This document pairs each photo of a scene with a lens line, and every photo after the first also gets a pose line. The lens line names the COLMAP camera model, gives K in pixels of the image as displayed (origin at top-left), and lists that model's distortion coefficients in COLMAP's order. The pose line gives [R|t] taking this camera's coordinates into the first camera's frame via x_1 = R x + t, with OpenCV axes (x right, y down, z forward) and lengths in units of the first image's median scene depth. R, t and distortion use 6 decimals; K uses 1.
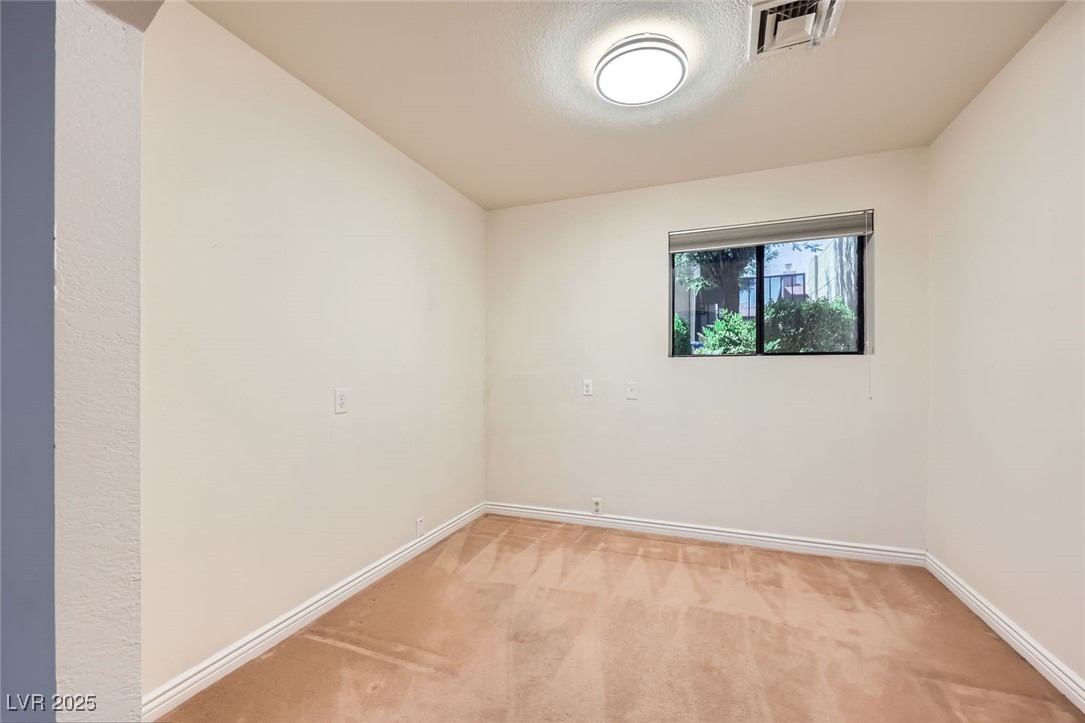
lens RADIAL K [[446.7, 0, 543.3], [0, 446.7, 364.0], [0, 0, 1]] dist [0.000316, 0.000271]
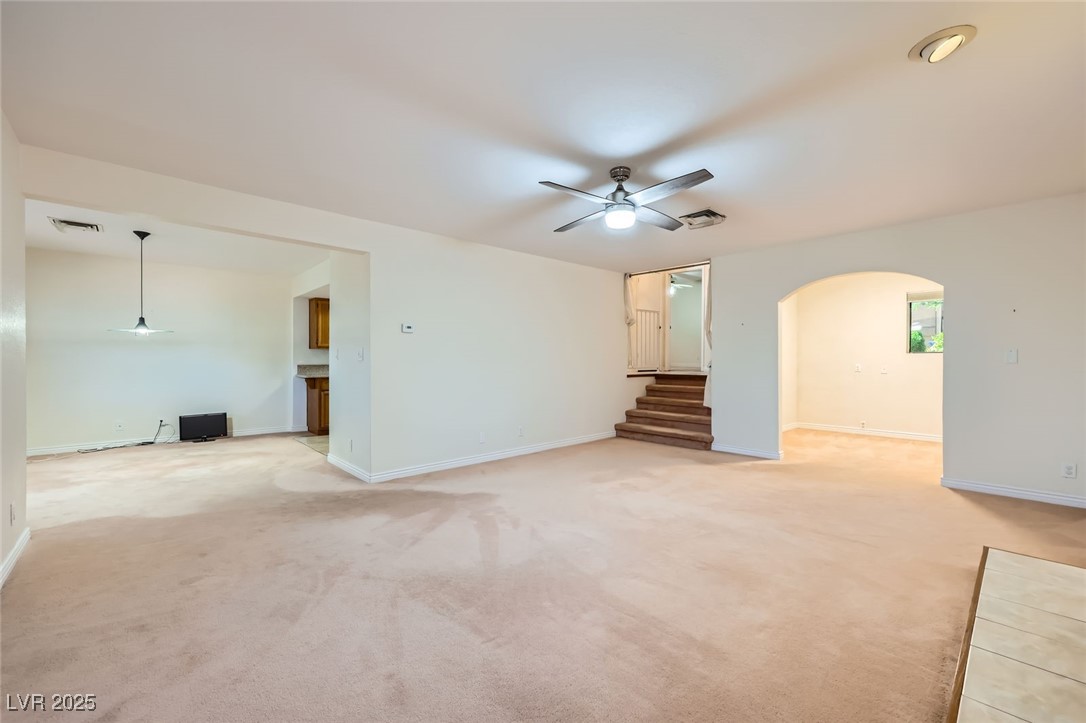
lens RADIAL K [[447.1, 0, 545.2], [0, 447.1, 362.7], [0, 0, 1]] dist [0.000316, 0.000271]
pose [[0.902557, 0.005554, -0.430534, -0.294095], [-0.000484, 0.999929, 0.011886, 0.004471], [0.430569, -0.010519, 0.902496, -1.390094]]
